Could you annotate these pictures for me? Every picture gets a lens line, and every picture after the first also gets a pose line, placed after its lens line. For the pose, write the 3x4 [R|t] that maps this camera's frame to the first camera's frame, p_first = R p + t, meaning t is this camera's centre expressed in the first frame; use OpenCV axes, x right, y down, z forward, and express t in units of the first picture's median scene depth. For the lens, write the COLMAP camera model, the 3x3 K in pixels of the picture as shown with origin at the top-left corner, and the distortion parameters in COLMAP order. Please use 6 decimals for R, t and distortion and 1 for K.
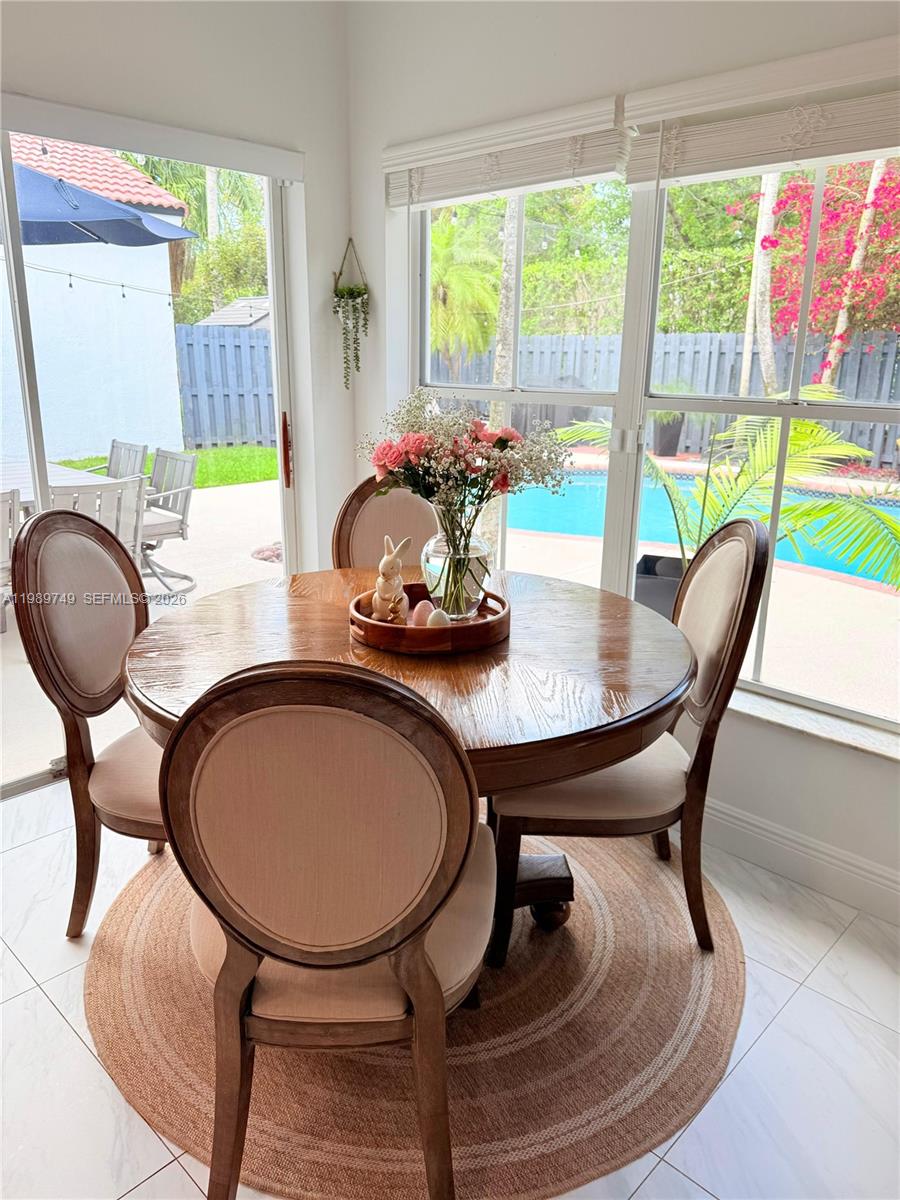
lens RADIAL K [[848.5, 0, 450.0], [0, 848.5, 602.8], [0, 0, 1]] dist [0.032927, -0.041495]
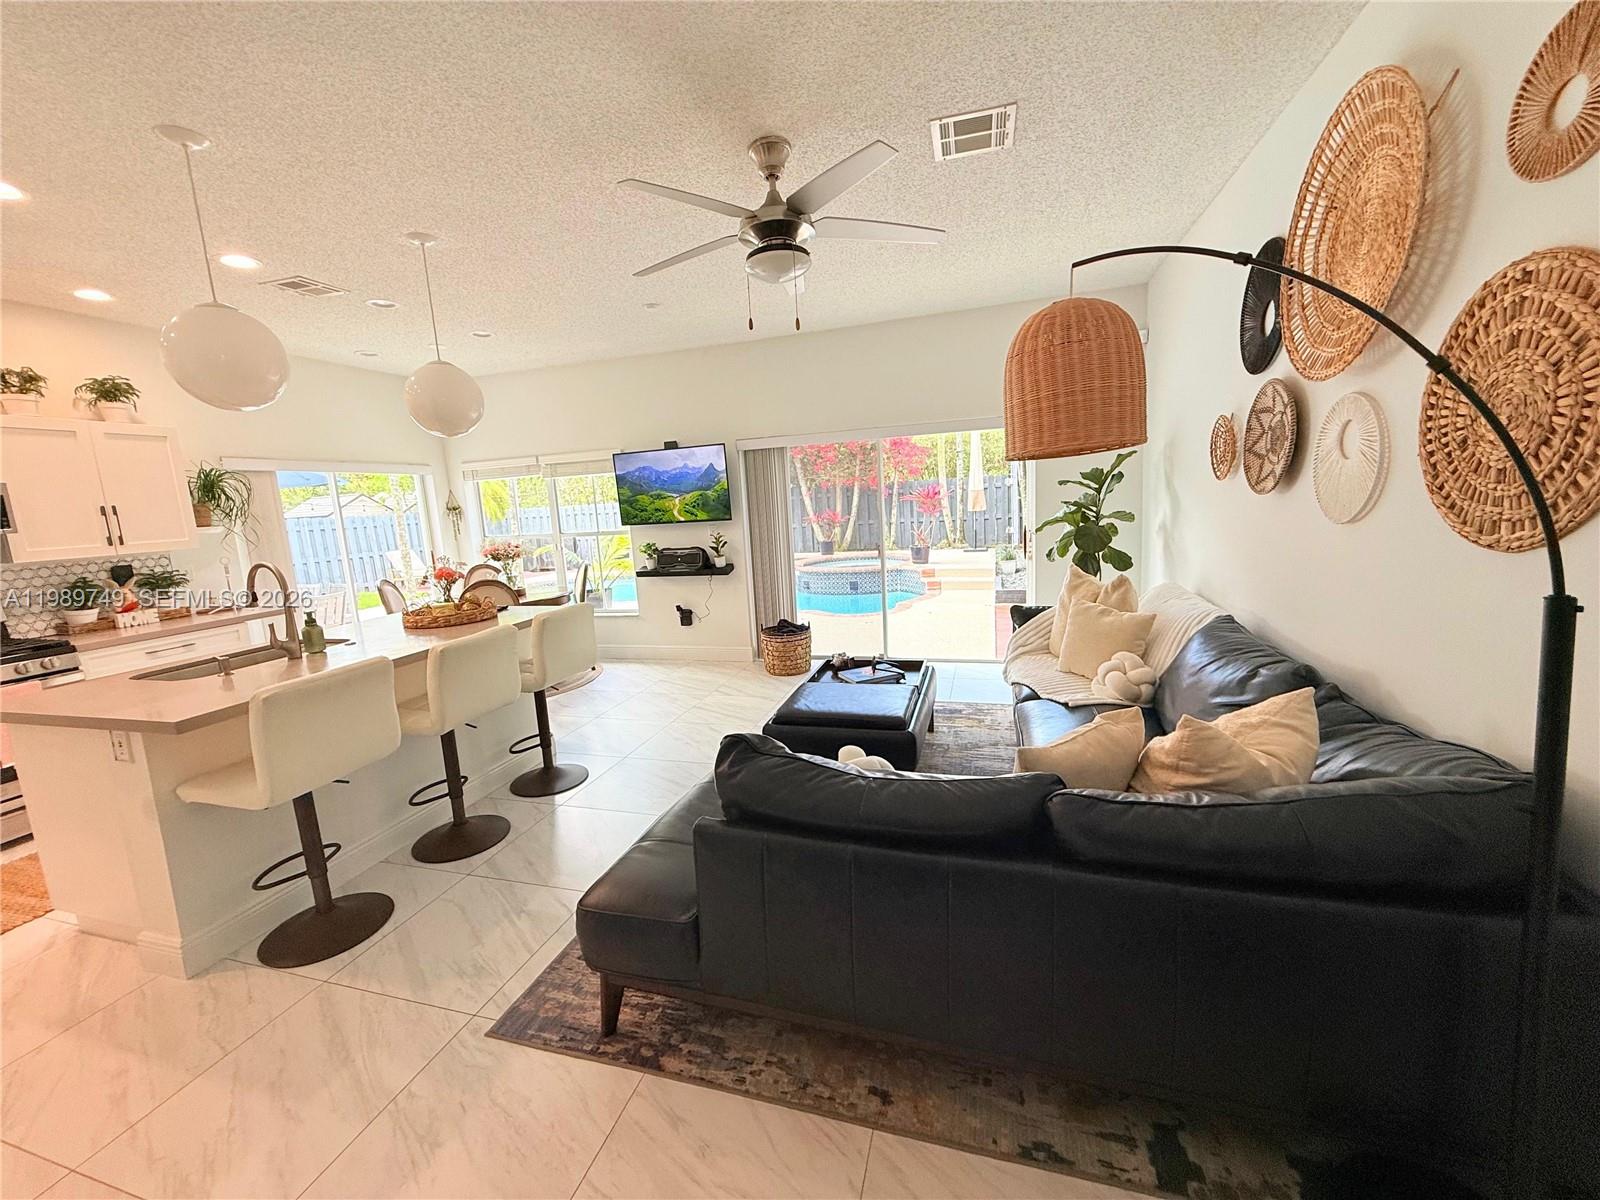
lens RADIAL K [[634.8, 0, 794.0], [0, 634.8, 599.8], [0, 0, 1]] dist [-0.000021, 0.000058]
pose [[0.889692, -0.132642, 0.436869, -0.071925], [0.193480, 0.976235, -0.097622, 0.373489], [-0.413538, 0.171379, 0.894212, -1.358506]]
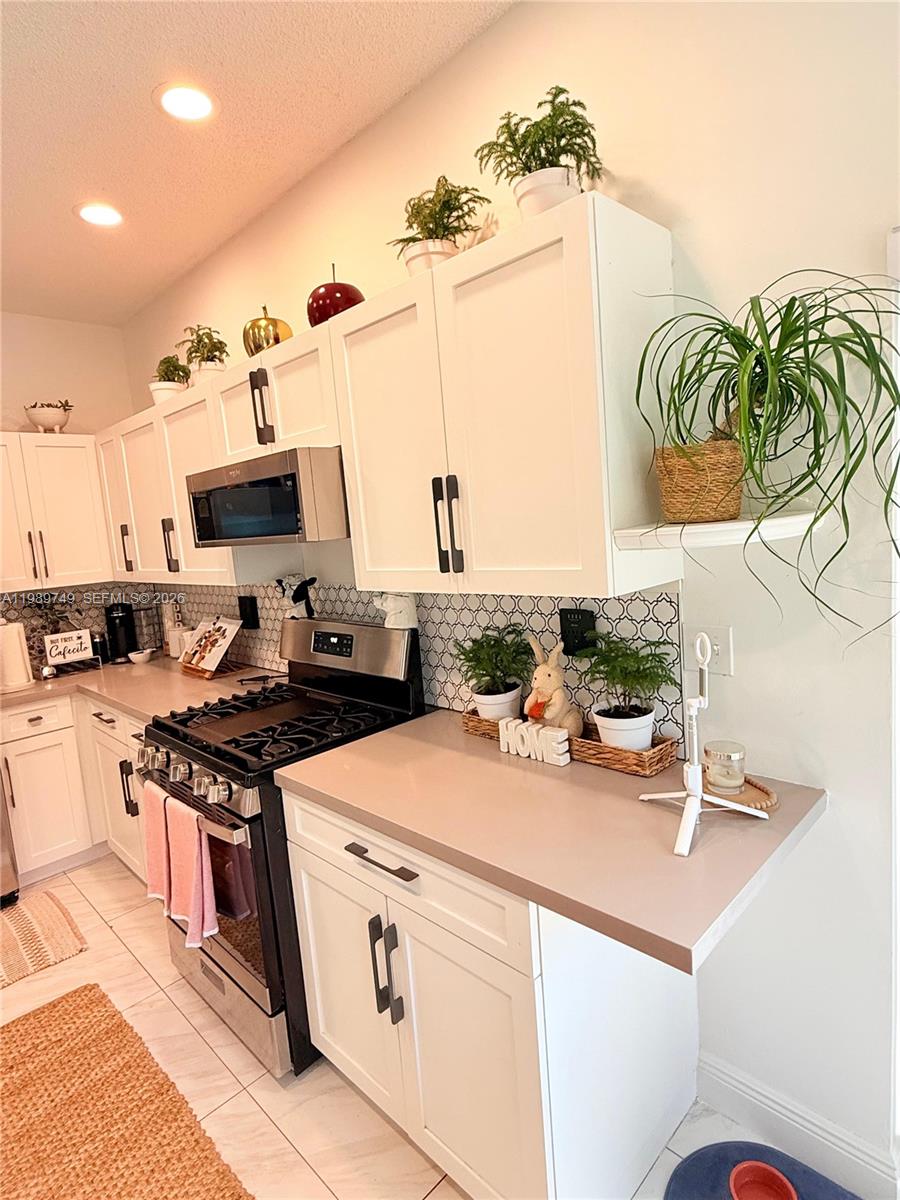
lens RADIAL K [[644.8, 0, 450.0], [0, 644.8, 600.0], [0, 0, 1]] dist [-0.003522, -0.000203]
pose [[-0.021308, 0.115969, -0.993024, -0.175447], [-0.206414, 0.971340, 0.117866, -0.154192], [0.978233, 0.207485, 0.003240, 0.305022]]
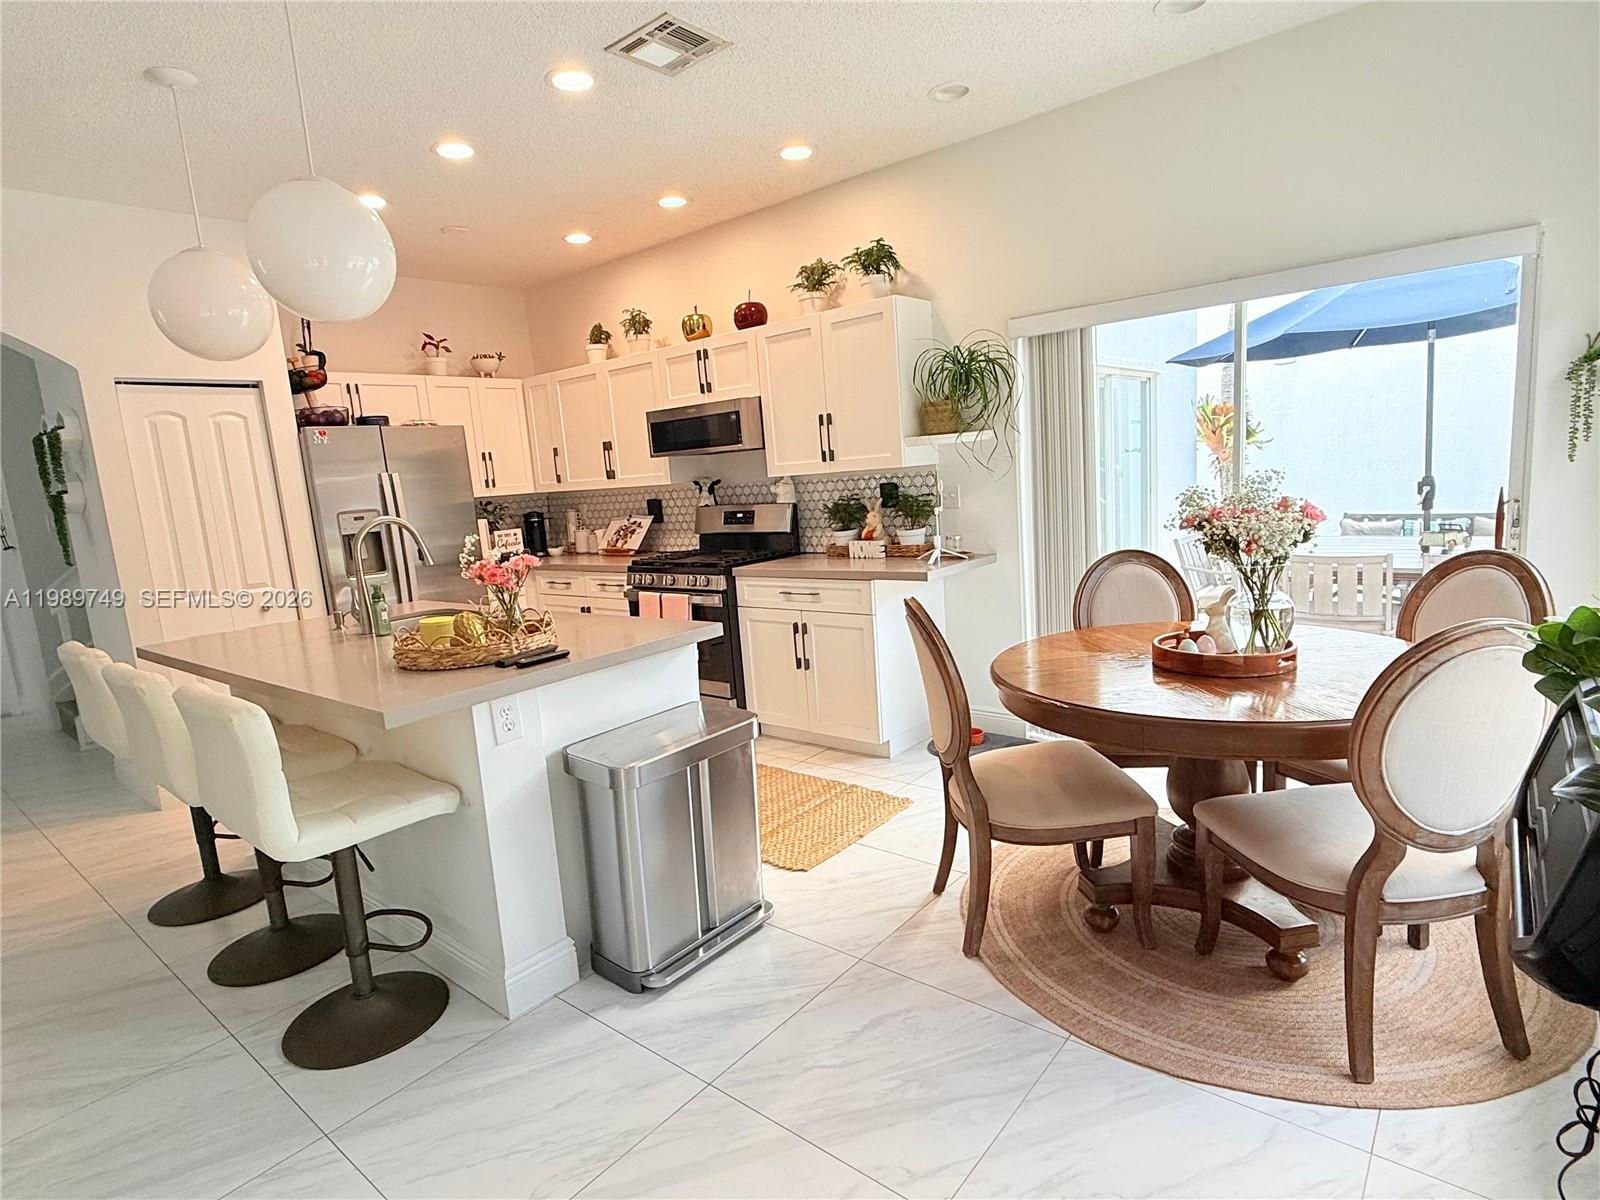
lens RADIAL K [[859.7, 0, 794.5], [0, 859.7, 607.2], [0, 0, 1]] dist [-0.003522, -0.000203]
pose [[0.070366, 0.143462, -0.987151, 0.741766], [-0.210334, 0.969489, 0.125902, -0.047236], [0.975094, 0.198772, 0.098394, 0.156383]]
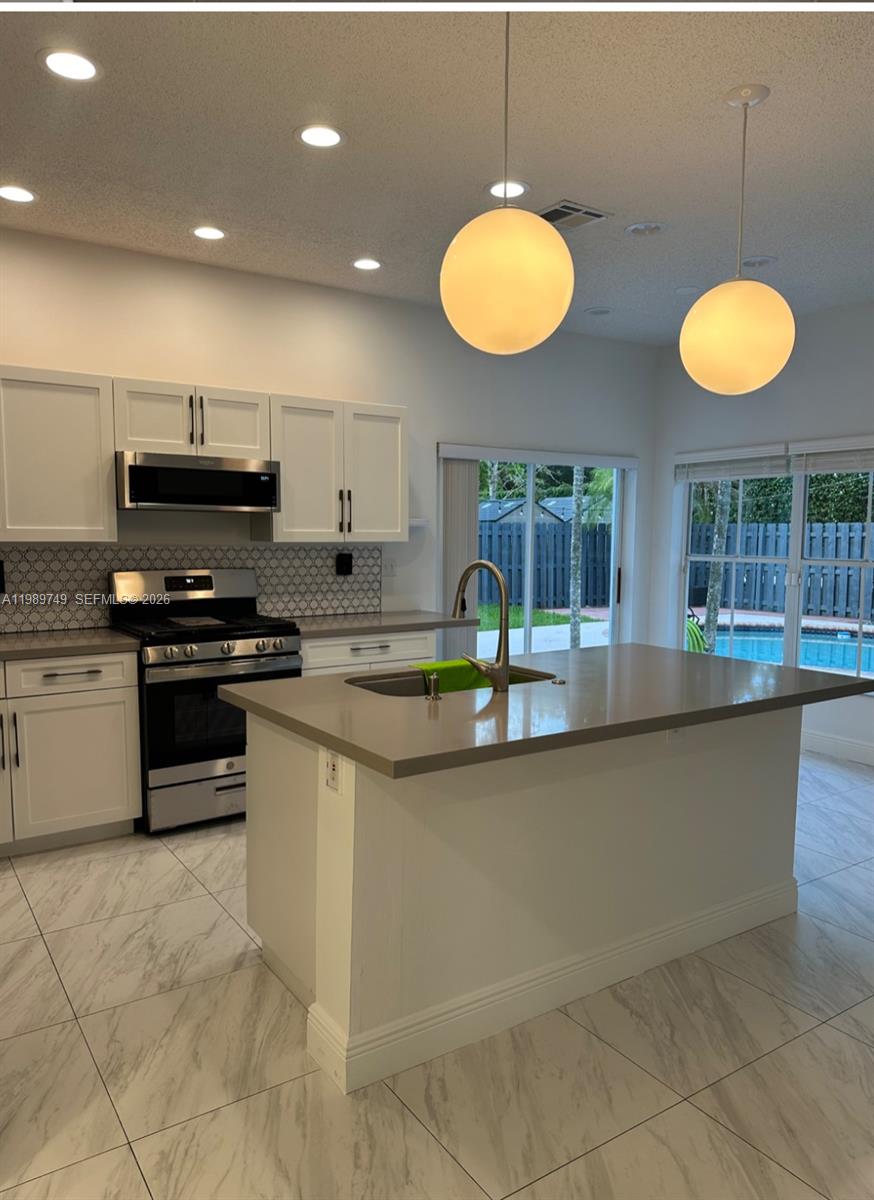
lens RADIAL K [[829.9, 0, 433.3], [0, 829.9, 612.3], [0, 0, 1]] dist [0.116319, -0.128312]
pose [[0.975640, 0.016094, -0.218786, -0.197376], [-0.058573, 0.980211, -0.189094, 0.319115], [0.211413, 0.197302, 0.957276, -1.126885]]
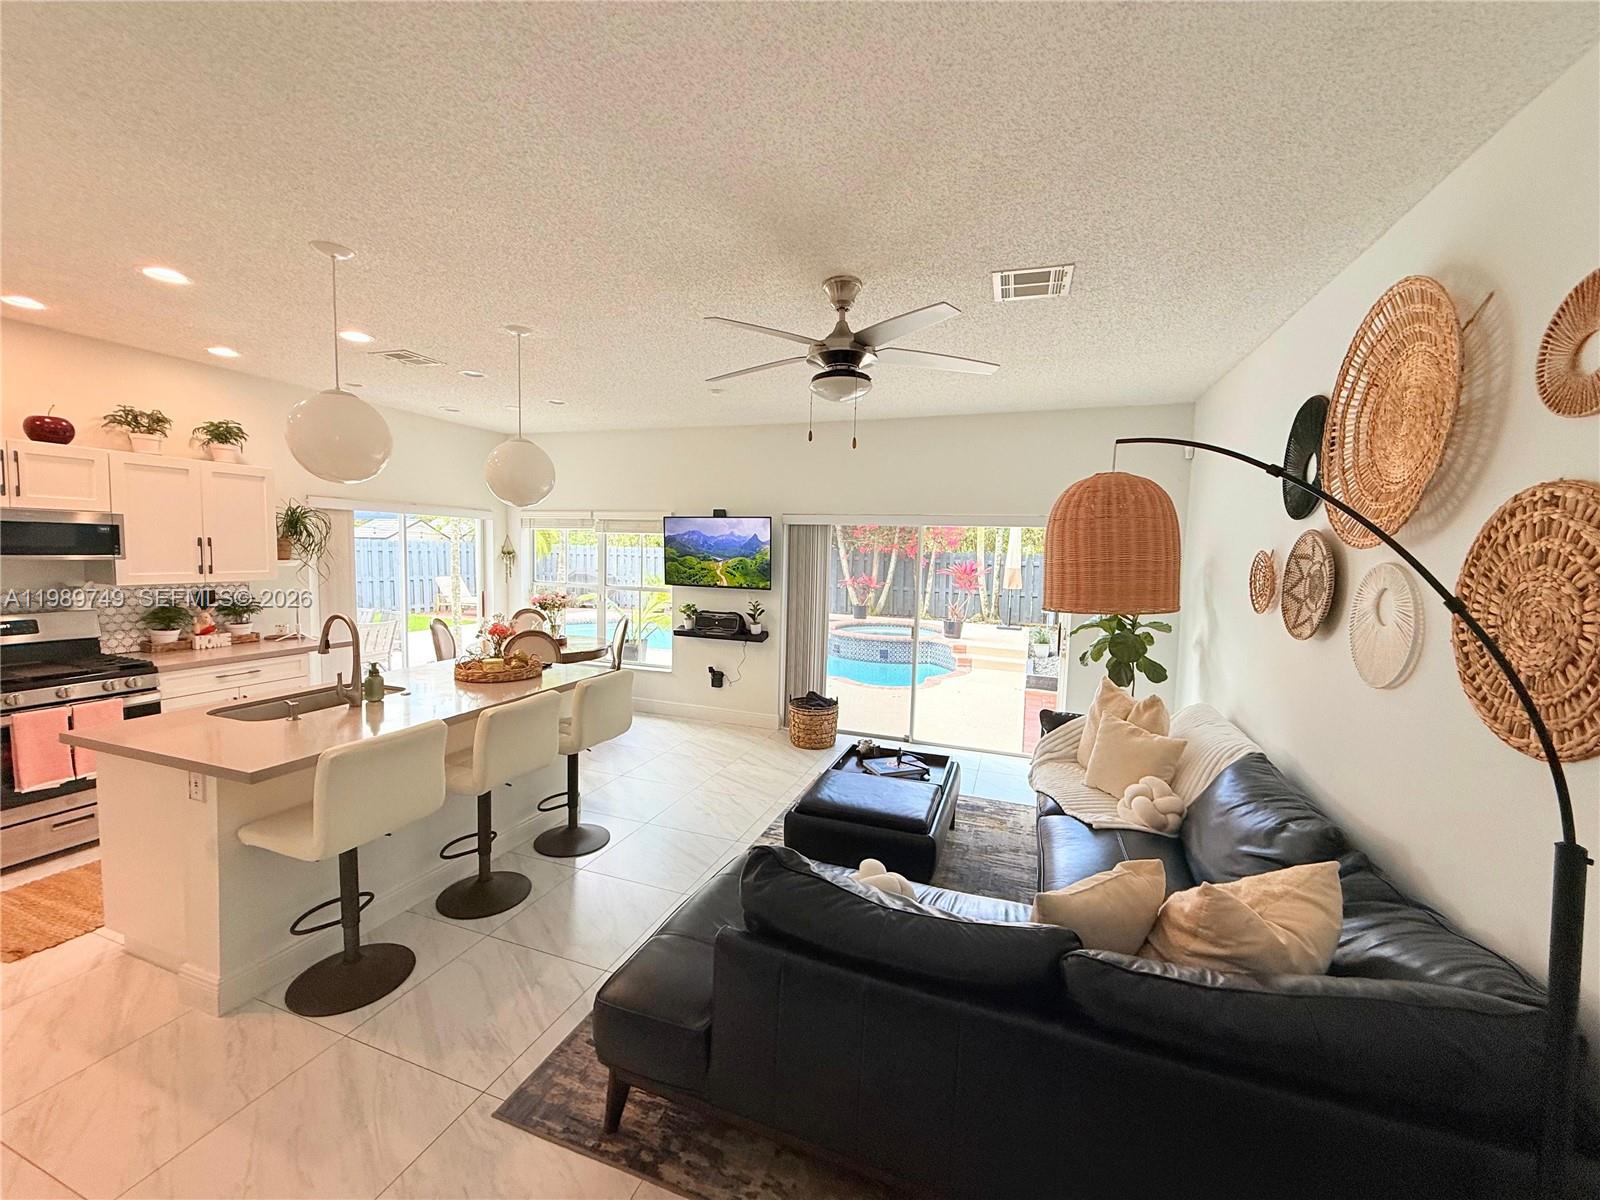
lens RADIAL K [[634.8, 0, 794.0], [0, 634.8, 599.8], [0, 0, 1]] dist [-0.000021, 0.000058]
pose [[0.916121, -0.018112, 0.400493, -0.093668], [0.098417, 0.978570, -0.180874, 0.310705], [-0.388634, 0.205117, 0.898271, -1.398946]]
